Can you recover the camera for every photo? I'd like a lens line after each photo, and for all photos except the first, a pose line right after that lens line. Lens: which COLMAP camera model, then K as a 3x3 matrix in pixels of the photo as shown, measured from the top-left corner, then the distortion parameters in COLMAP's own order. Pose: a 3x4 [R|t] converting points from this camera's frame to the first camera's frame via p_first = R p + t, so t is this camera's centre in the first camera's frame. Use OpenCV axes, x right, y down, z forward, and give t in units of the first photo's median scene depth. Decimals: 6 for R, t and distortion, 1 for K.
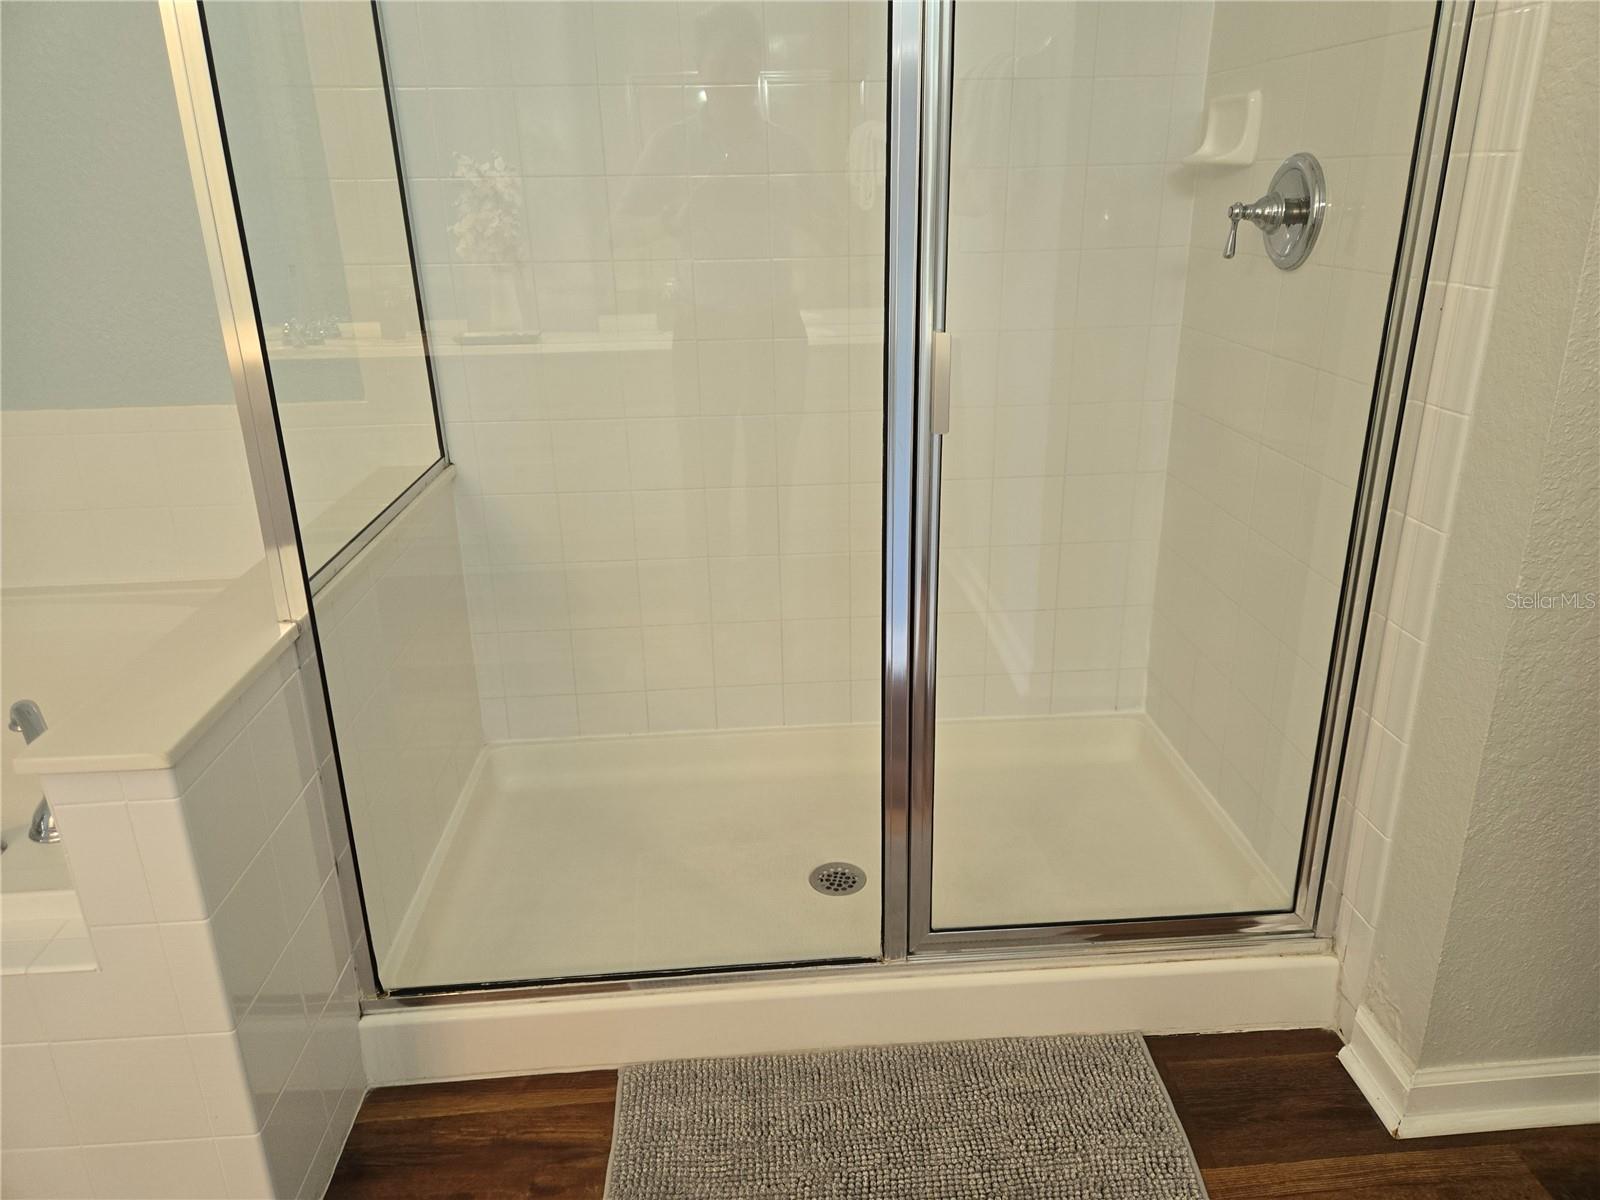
lens RADIAL K [[1074.0, 0, 803.7], [0, 1074.0, 576.8], [0, 0, 1]] dist [0.088905, -0.079784]
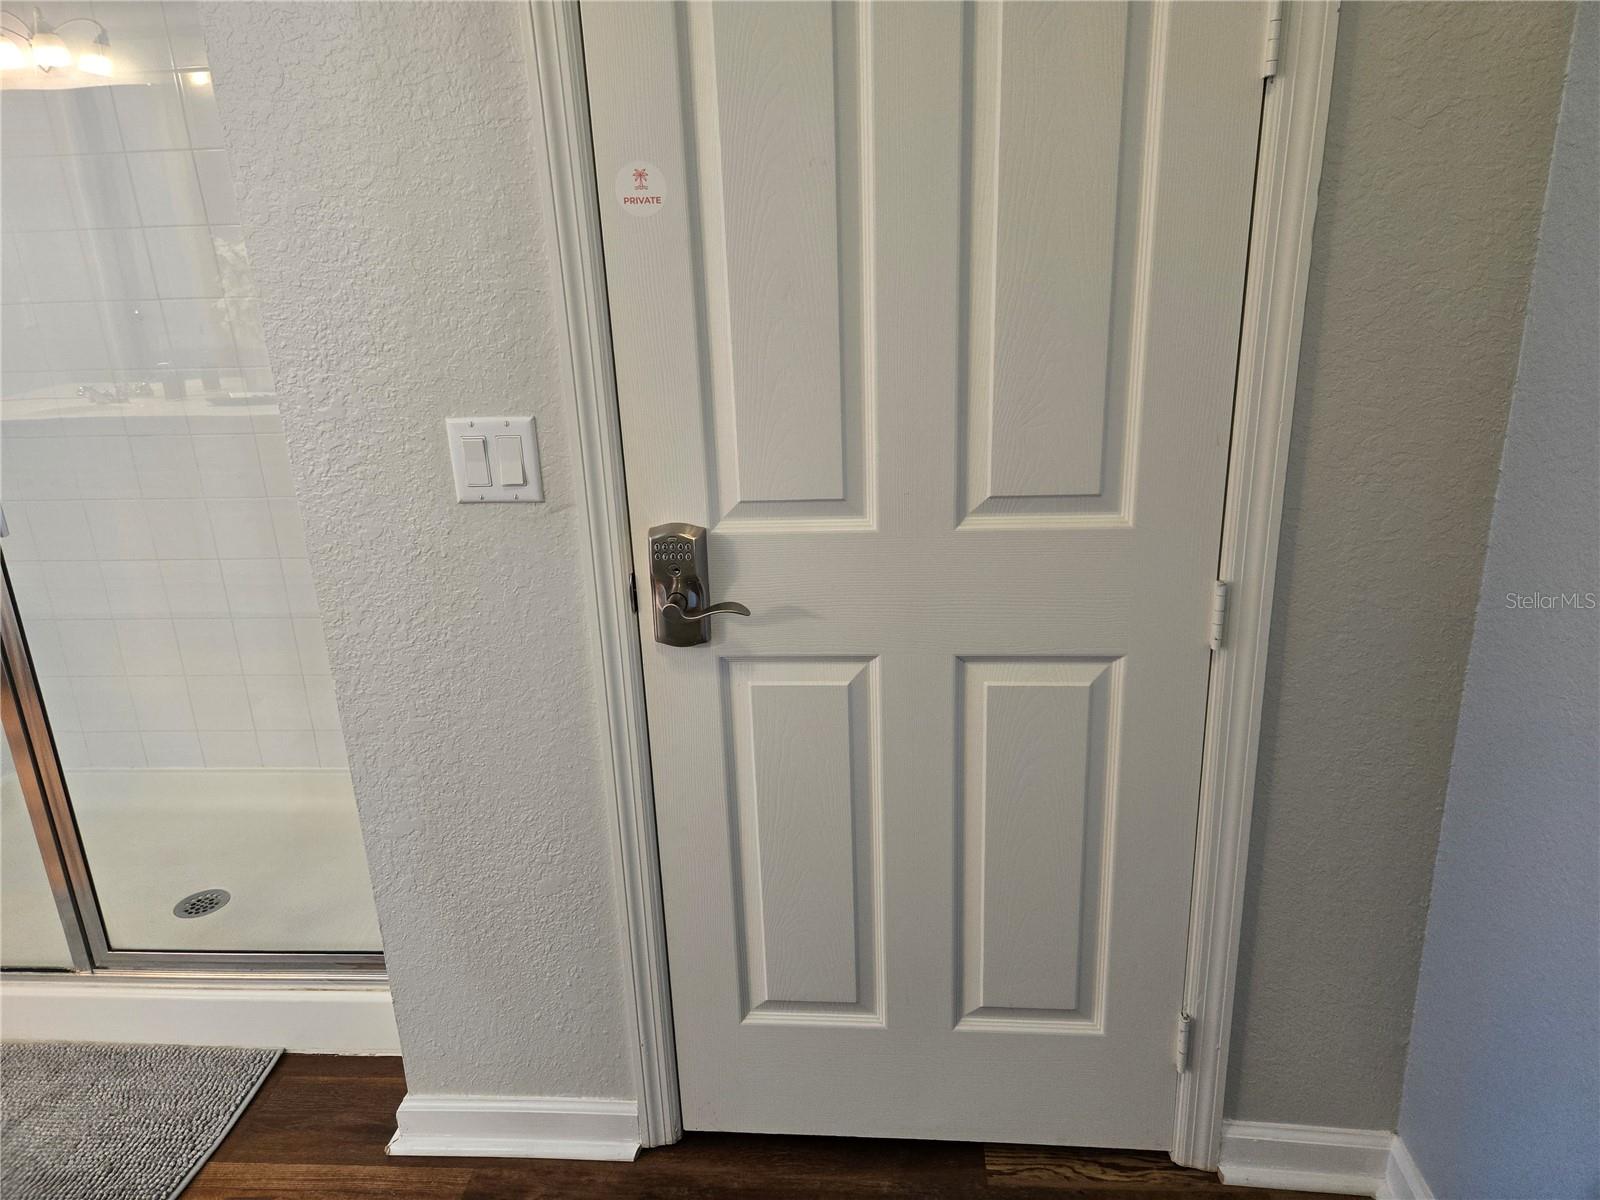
lens RADIAL K [[1071.9, 0, 802.9], [0, 1071.9, 592.4], [0, 0, 1]] dist [0.083588, -0.070579]
pose [[0.991066, 0.041700, -0.126684, 0.999199], [-0.043519, 0.998985, -0.011628, -0.080143], [0.126070, 0.017038, 0.991875, -0.094385]]
